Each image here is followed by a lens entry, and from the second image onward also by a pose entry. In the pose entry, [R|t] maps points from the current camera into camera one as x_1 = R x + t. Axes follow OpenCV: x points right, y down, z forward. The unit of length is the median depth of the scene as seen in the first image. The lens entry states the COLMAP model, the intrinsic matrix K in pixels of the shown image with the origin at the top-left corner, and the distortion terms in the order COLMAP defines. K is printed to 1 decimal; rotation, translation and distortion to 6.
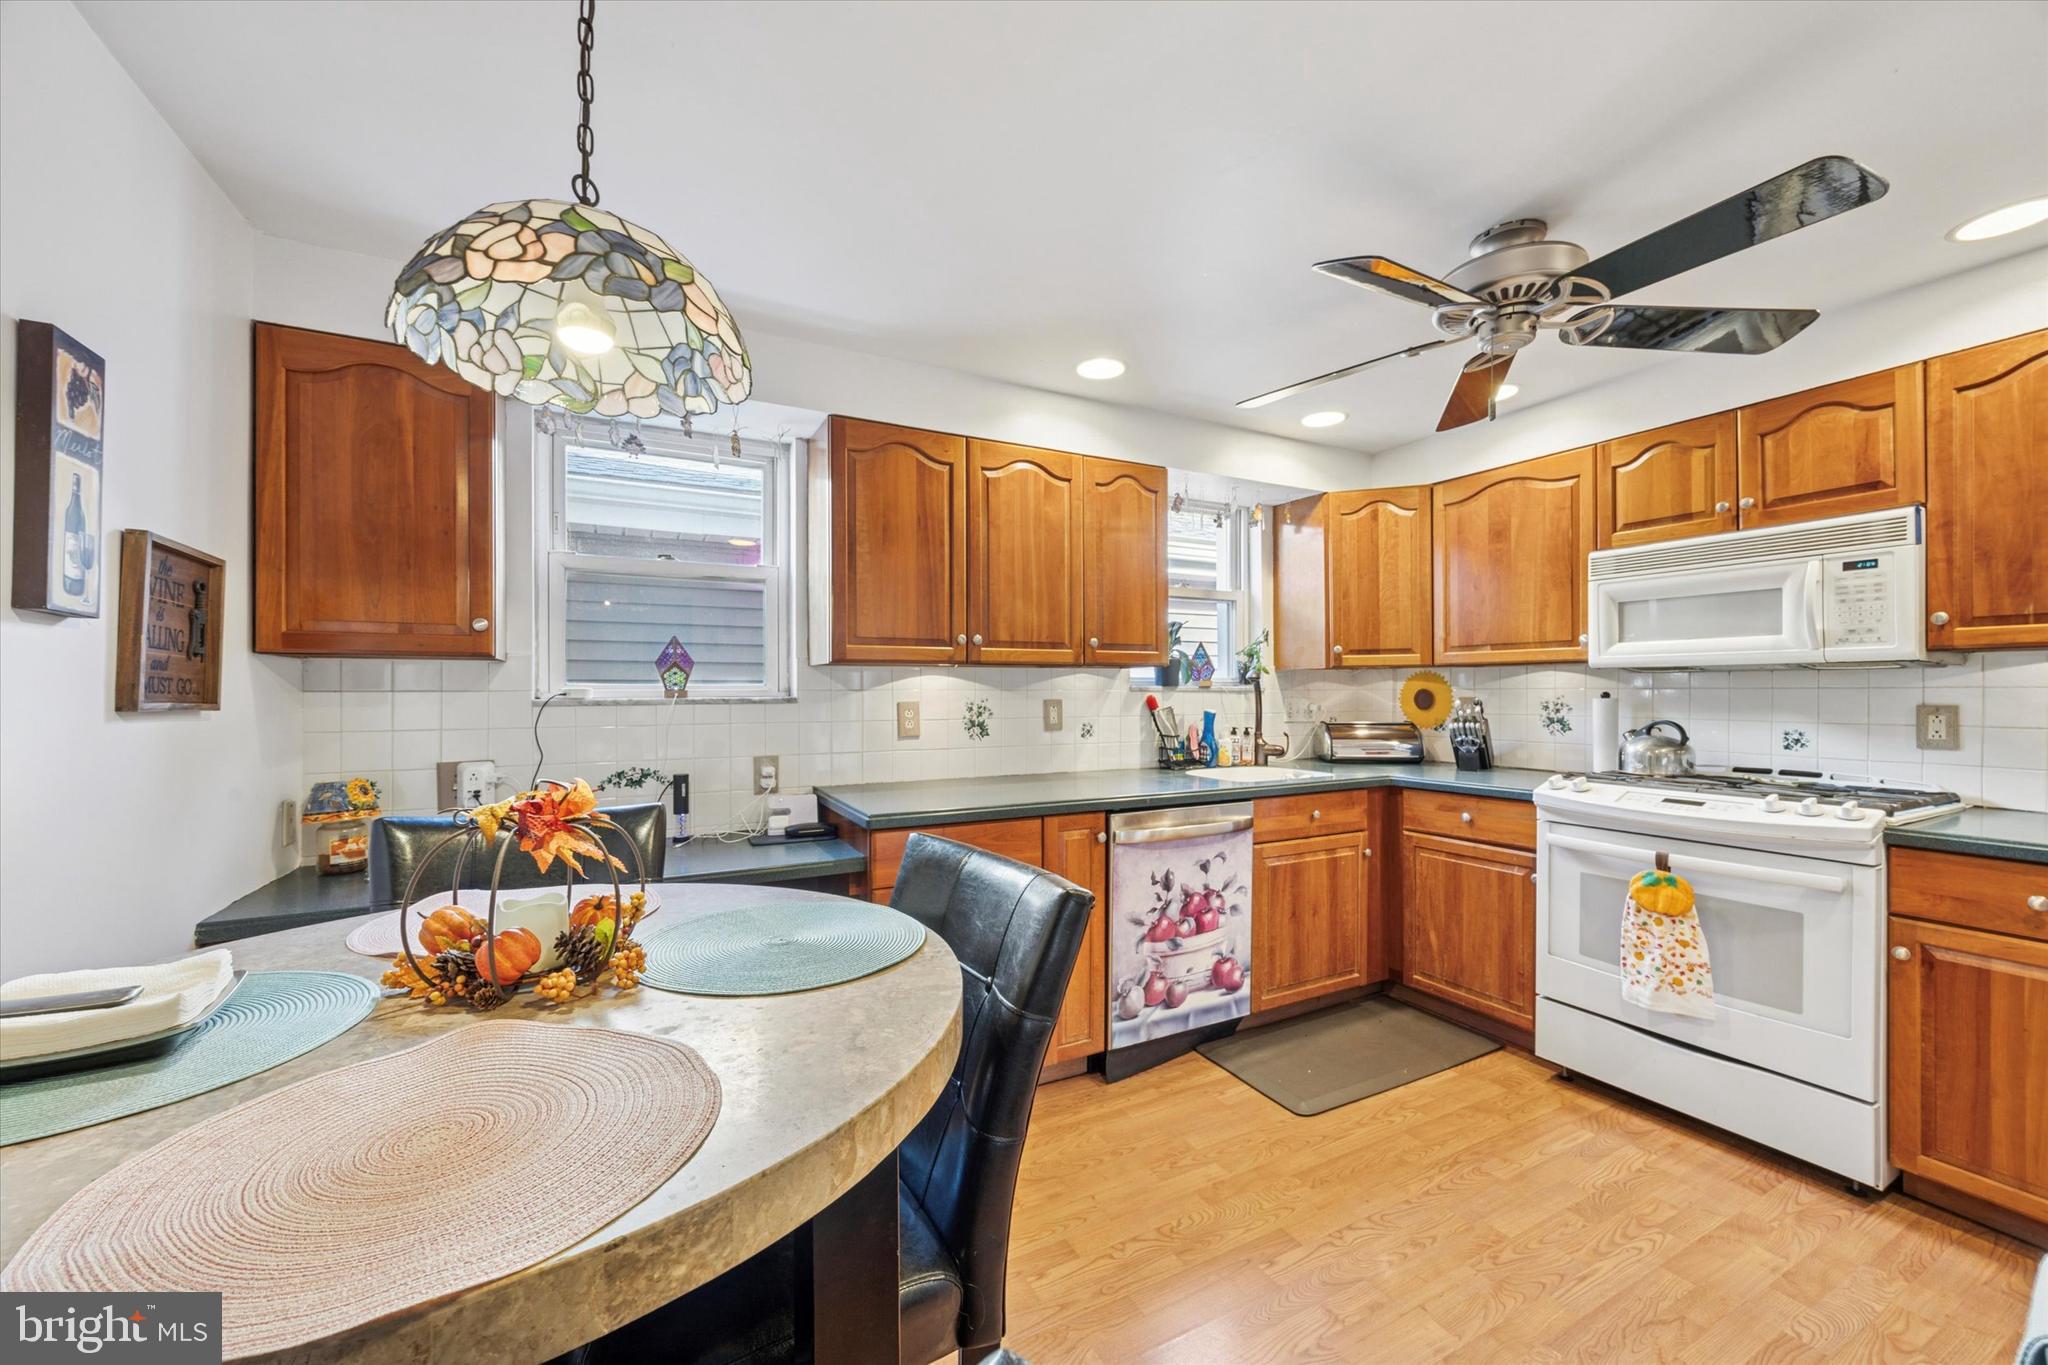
lens RADIAL K [[773.7, 0, 1011.0], [0, 773.7, 686.6], [0, 0, 1]] dist [-0.005739, 0.000068]
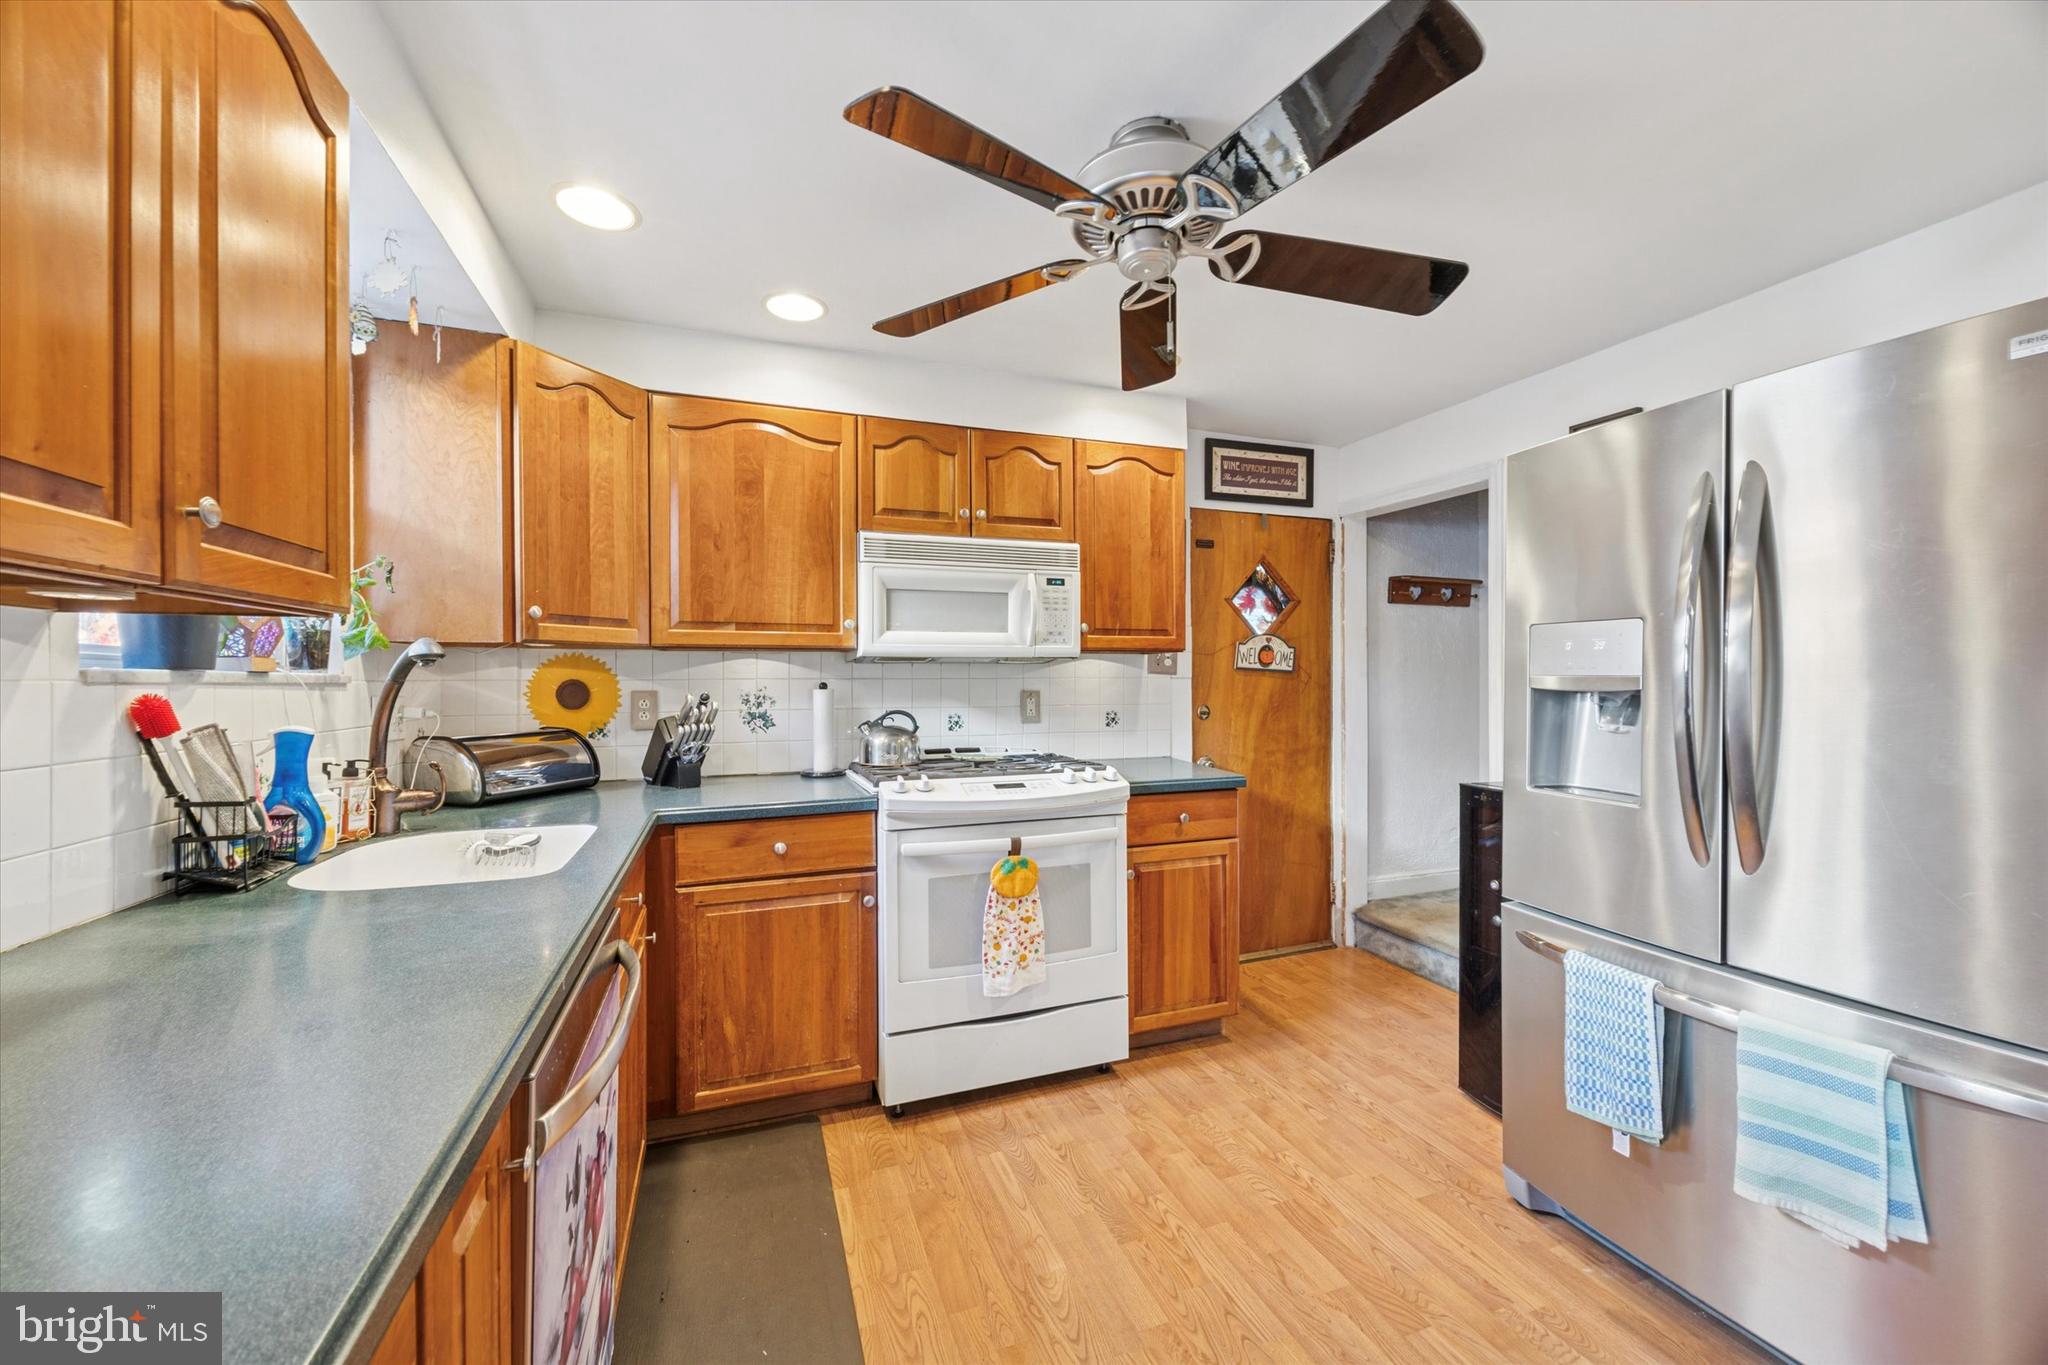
lens RADIAL K [[773.7, 0, 1012.2], [0, 773.7, 681.4], [0, 0, 1]] dist [-0.005739, 0.000068]
pose [[0.119724, 0.000489, 0.992807, -0.145299], [-0.000471, 1.000000, -0.000436, 0.006371], [-0.992807, -0.000415, 0.119724, 0.718293]]
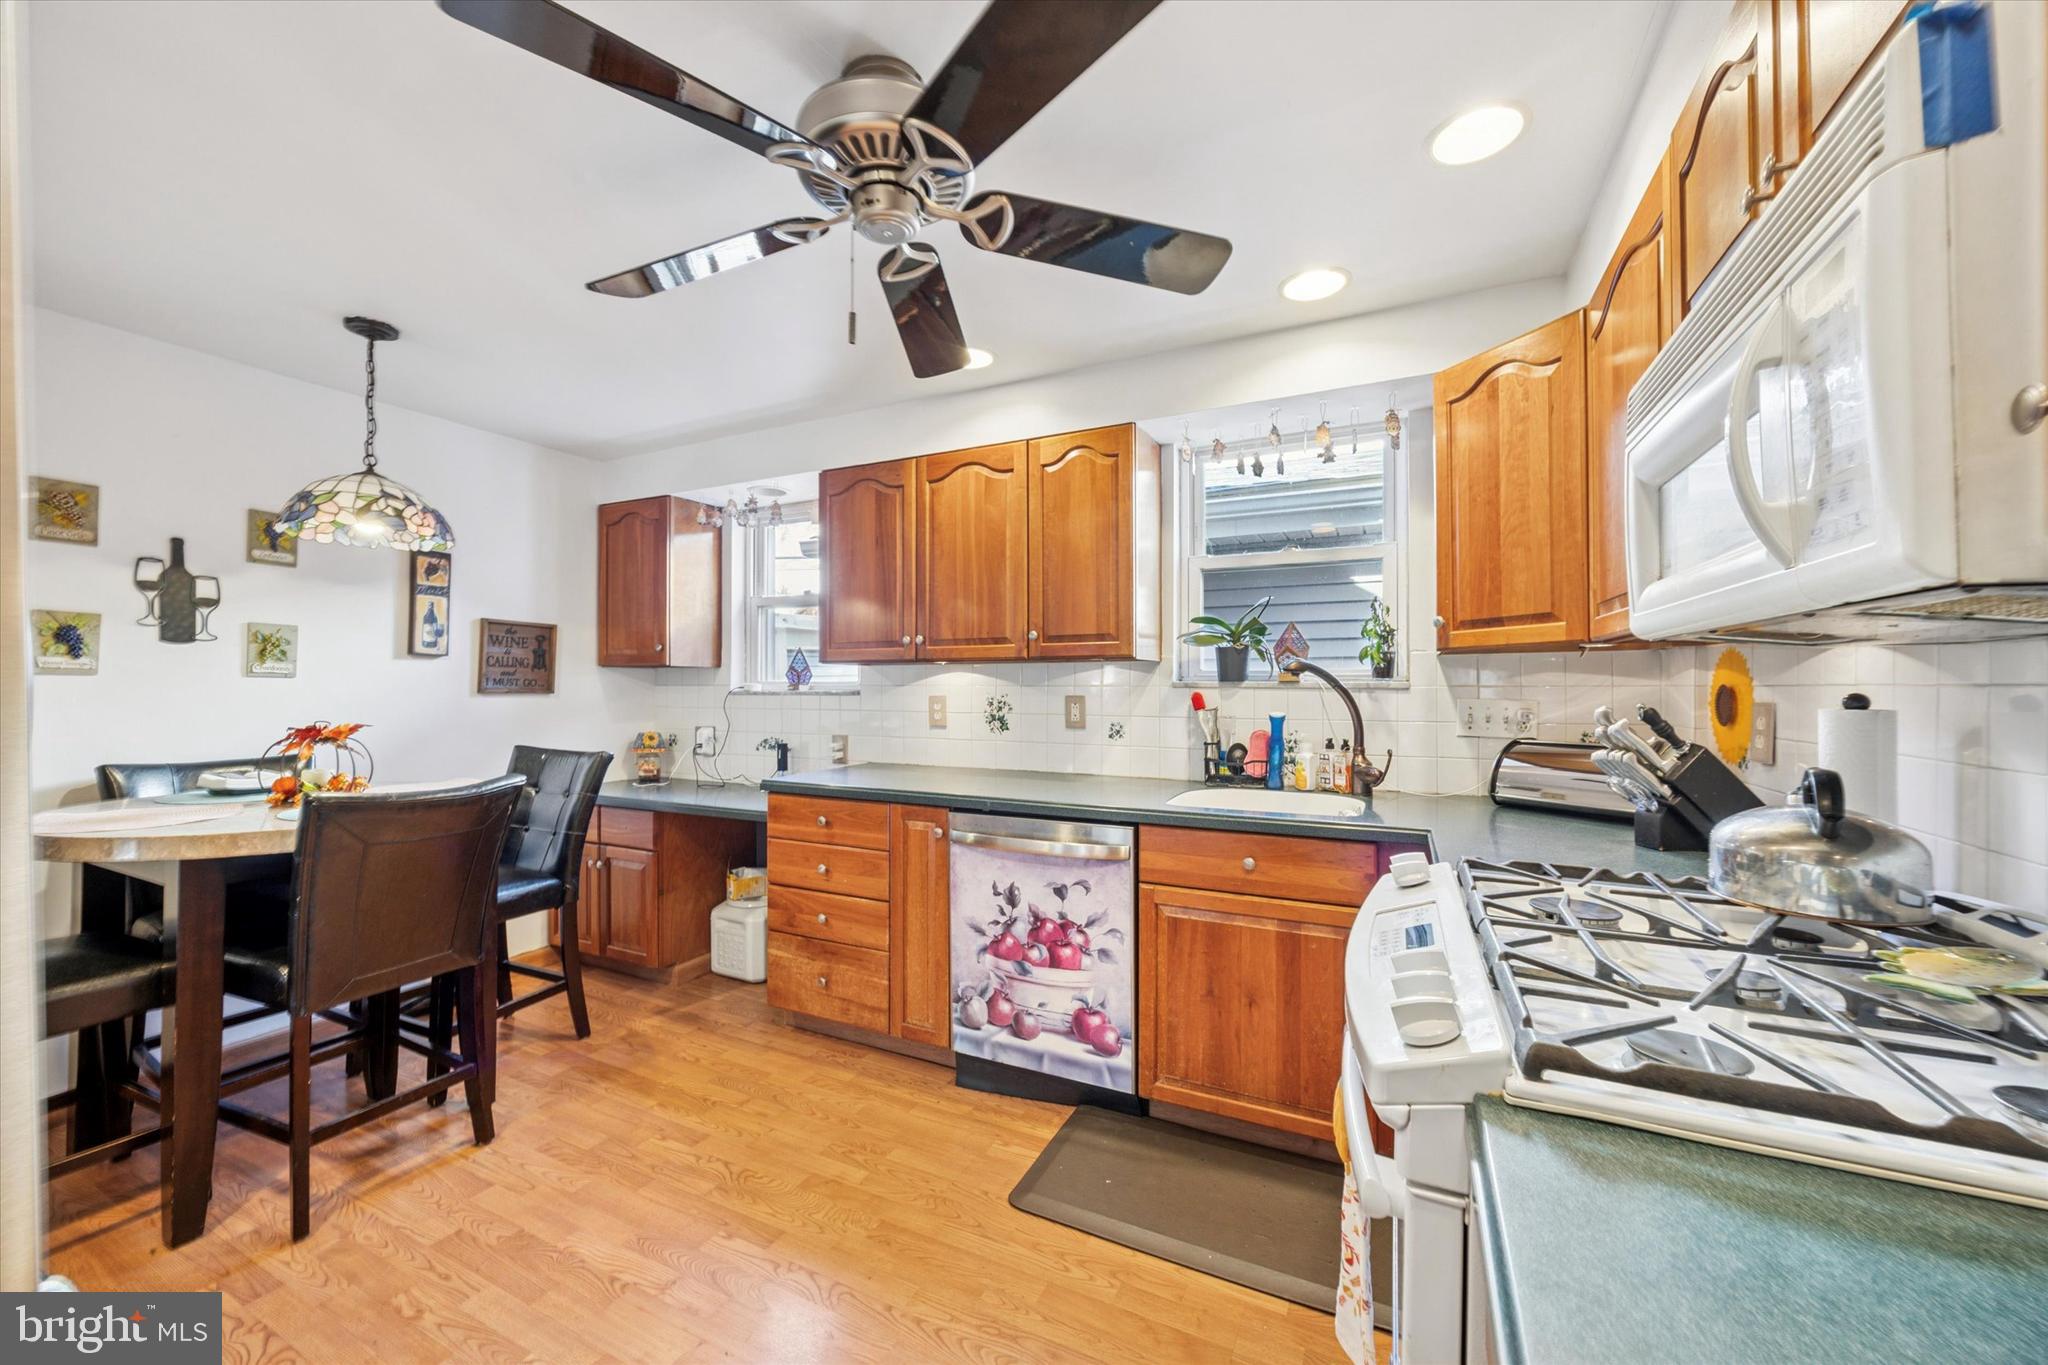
lens RADIAL K [[773.7, 0, 1016.1], [0, 773.7, 683.5], [0, 0, 1]] dist [-0.005739, 0.000068]
pose [[0.600967, 0.001137, -0.799273, 0.902737], [0.001128, 0.999997, 0.002271, -0.000612], [0.799273, -0.002267, 0.600964, 0.441921]]
